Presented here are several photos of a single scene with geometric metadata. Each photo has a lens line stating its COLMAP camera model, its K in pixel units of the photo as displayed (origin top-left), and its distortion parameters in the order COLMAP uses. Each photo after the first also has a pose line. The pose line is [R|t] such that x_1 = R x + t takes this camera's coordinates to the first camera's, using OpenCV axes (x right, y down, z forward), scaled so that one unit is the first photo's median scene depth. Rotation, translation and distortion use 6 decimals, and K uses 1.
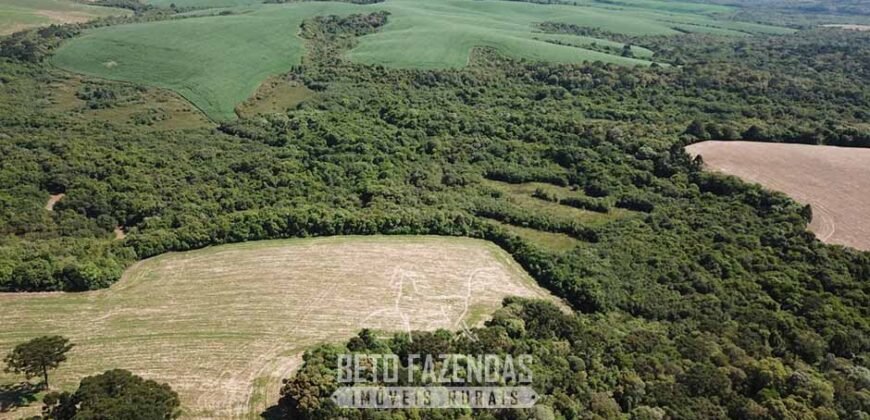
lens RADIAL K [[672.4, 0, 438.0], [0, 672.4, 204.7], [0, 0, 1]] dist [0.035255, -0.034673]
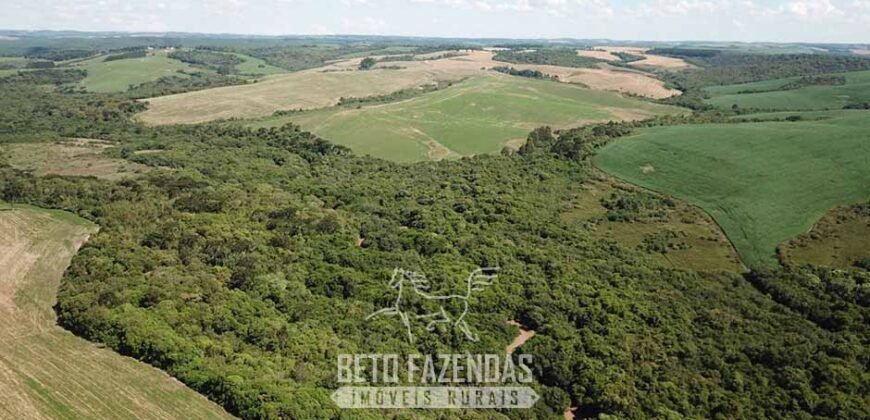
lens RADIAL K [[672.4, 0, 438.6], [0, 672.4, 208.5], [0, 0, 1]] dist [0.035255, -0.034673]
pose [[0.712865, 0.147765, -0.685557, -0.051979], [-0.234066, 0.971627, -0.033966, -0.066206], [0.661087, 0.184679, 0.727226, 0.171138]]
